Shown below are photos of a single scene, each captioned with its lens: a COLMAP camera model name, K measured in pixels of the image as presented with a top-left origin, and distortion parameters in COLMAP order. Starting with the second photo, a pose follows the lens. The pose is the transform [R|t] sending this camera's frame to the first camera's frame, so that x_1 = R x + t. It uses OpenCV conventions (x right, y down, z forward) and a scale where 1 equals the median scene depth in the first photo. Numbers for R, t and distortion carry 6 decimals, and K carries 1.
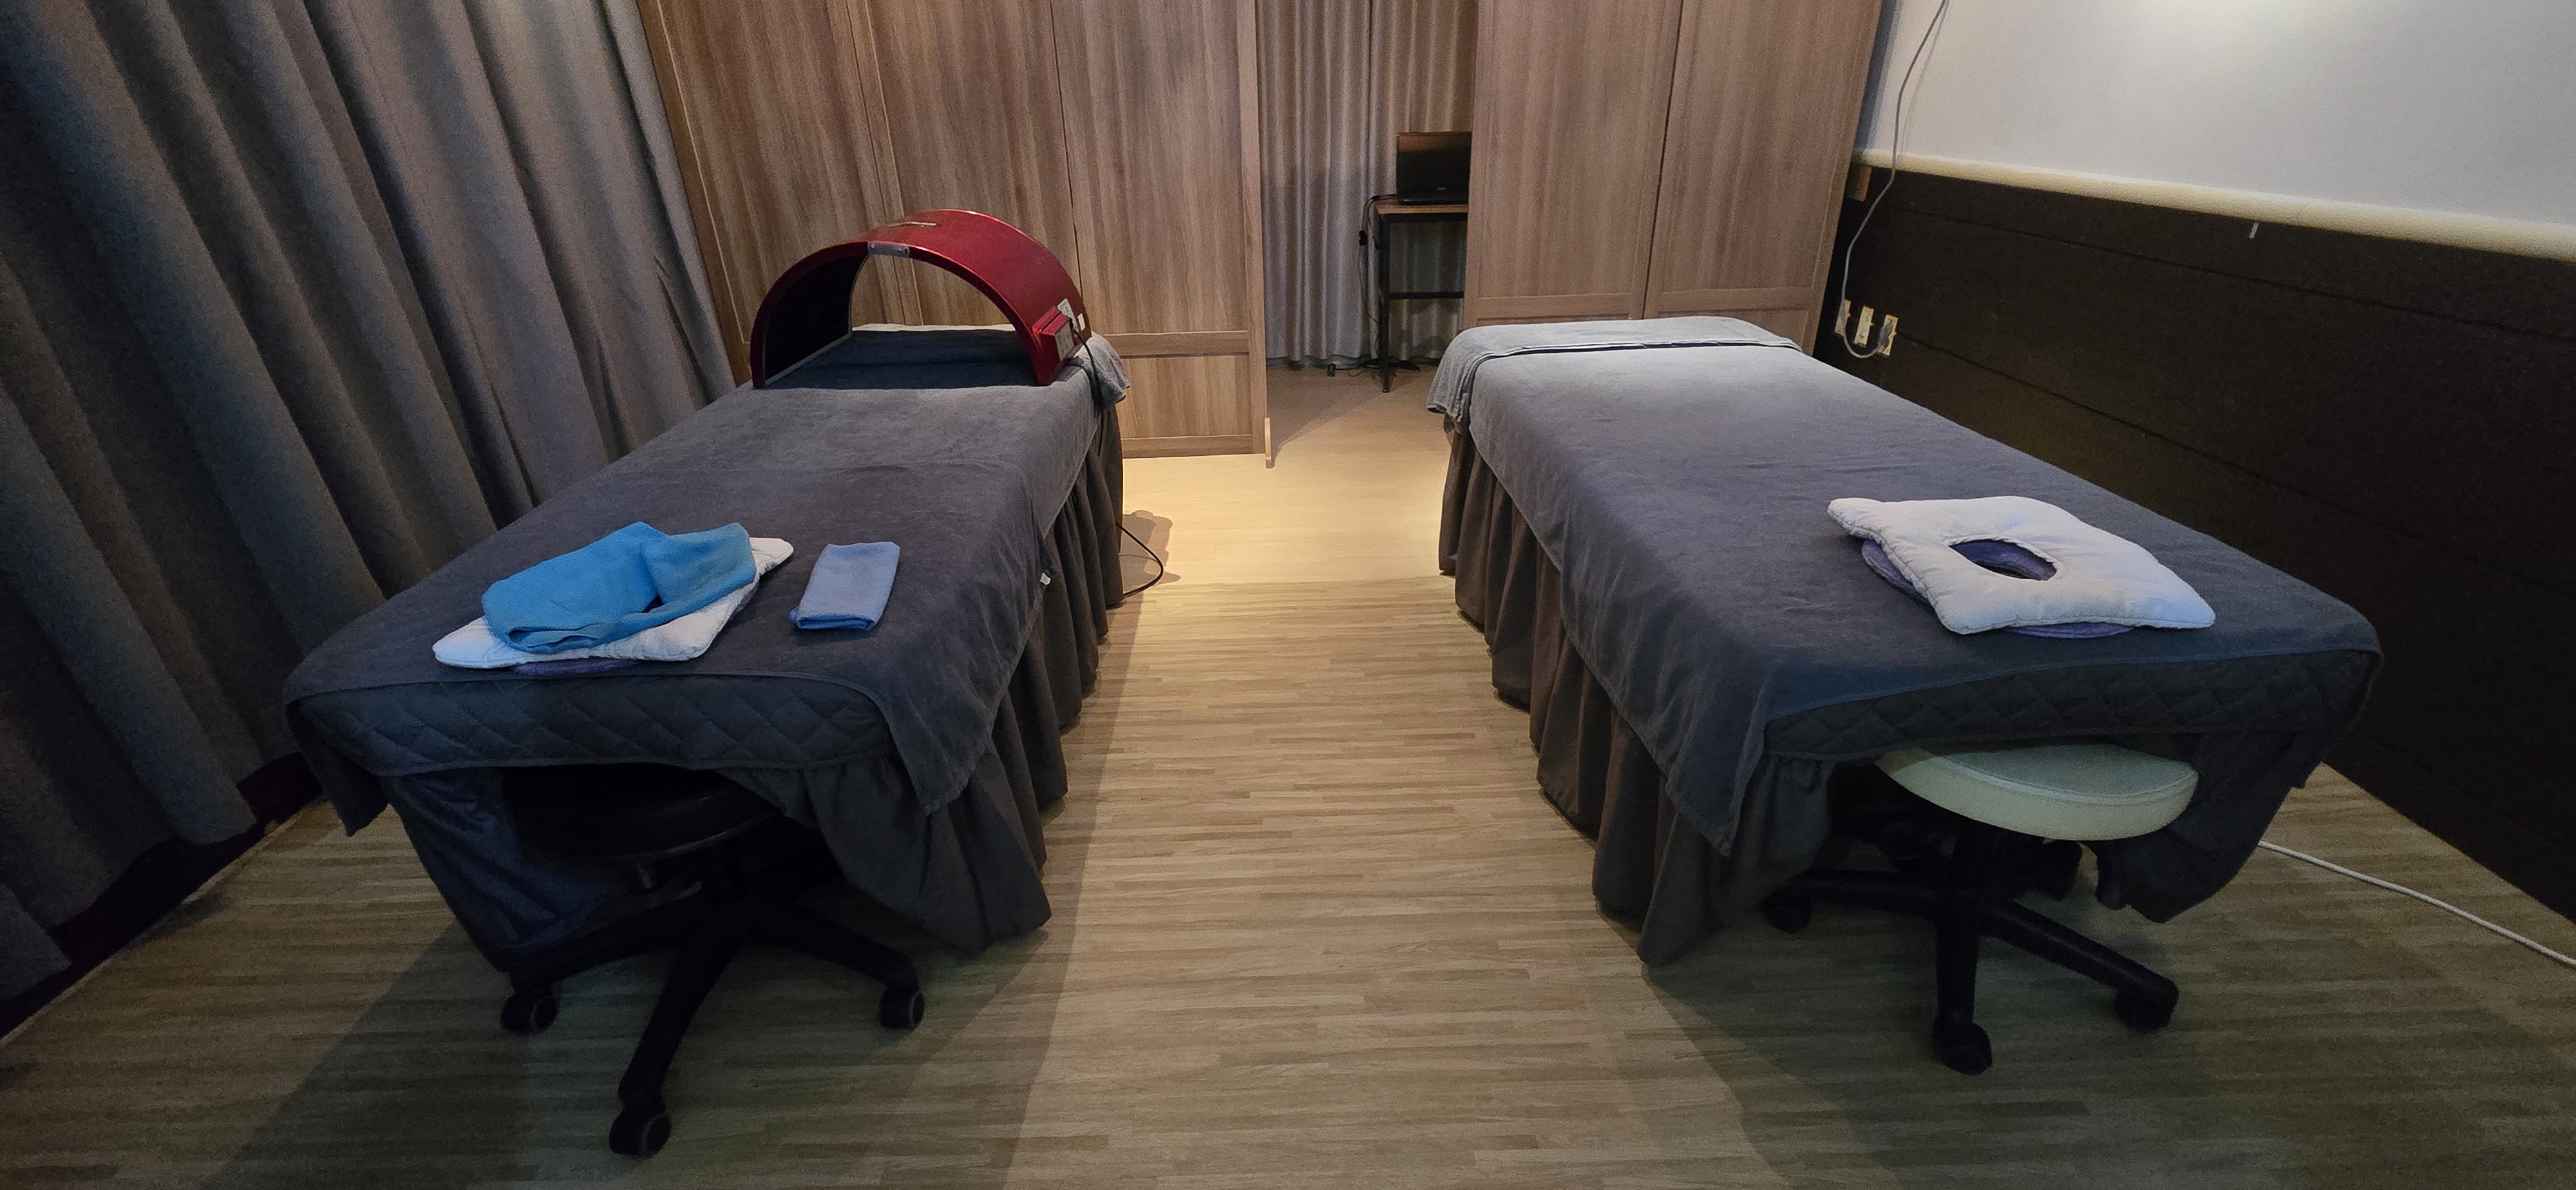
lens RADIAL K [[1058.2, 0, 1288.0], [0, 1058.2, 595.0], [0, 0, 1]] dist [-0.001541, -0.000218]
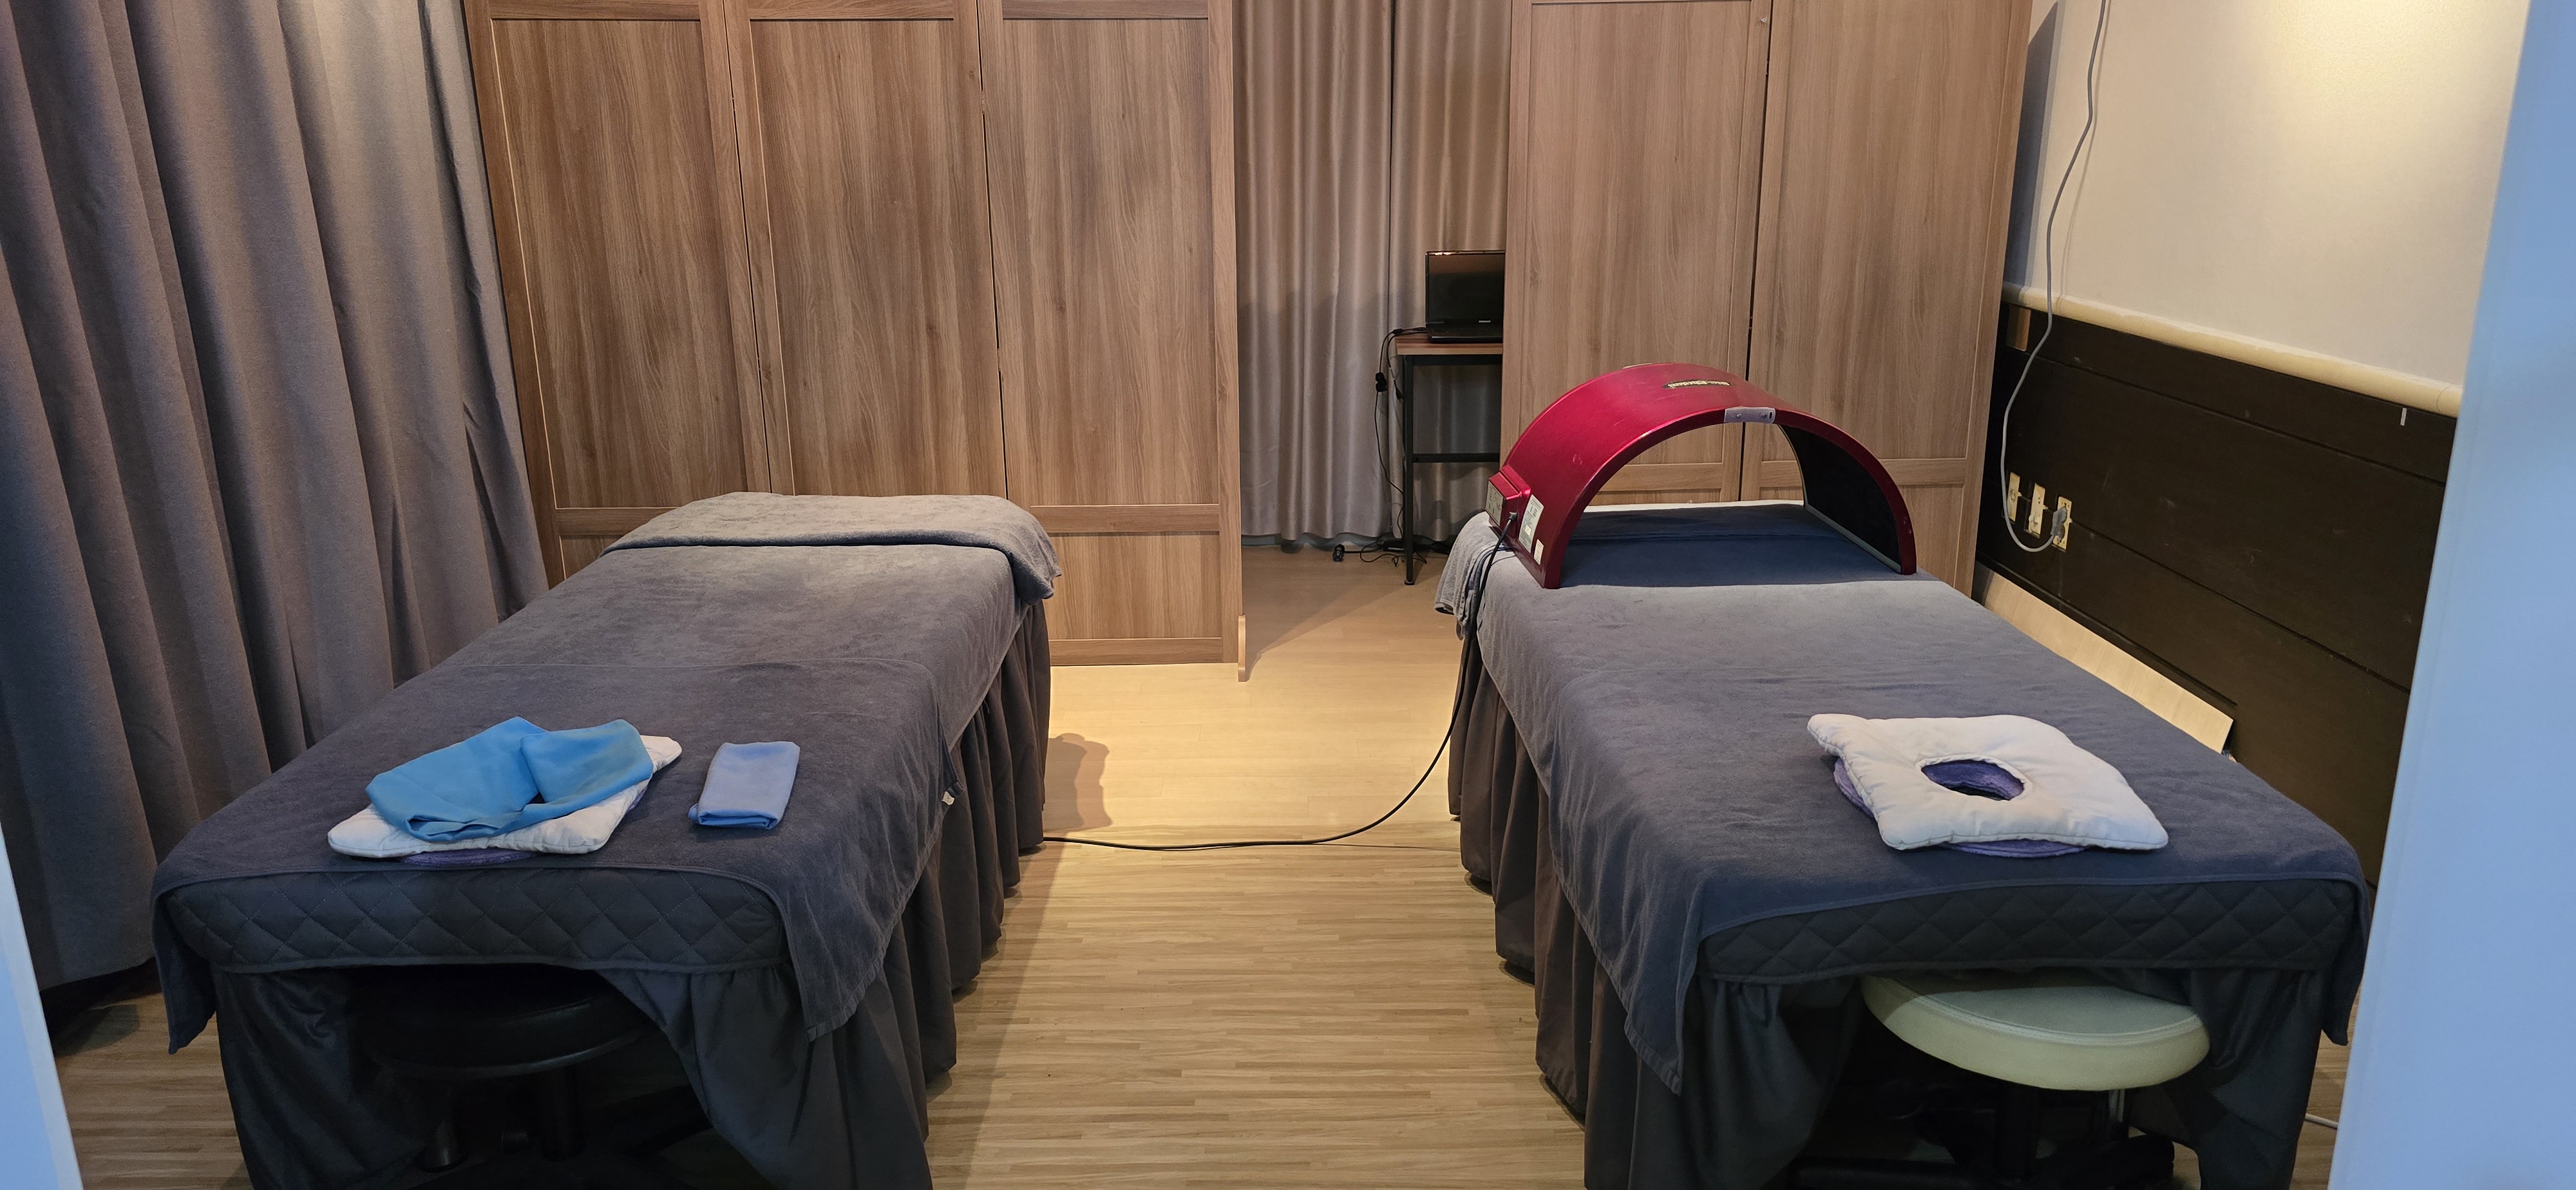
lens RADIAL K [[1474.8, 0, 1282.1], [0, 1474.8, 577.7], [0, 0, 1]] dist [0.046632, -0.000528]
pose [[0.999856, 0.016836, 0.002154, 0.035274], [-0.016114, 0.981445, -0.191068, 0.034142], [-0.005331, 0.191006, 0.981574, -0.211871]]
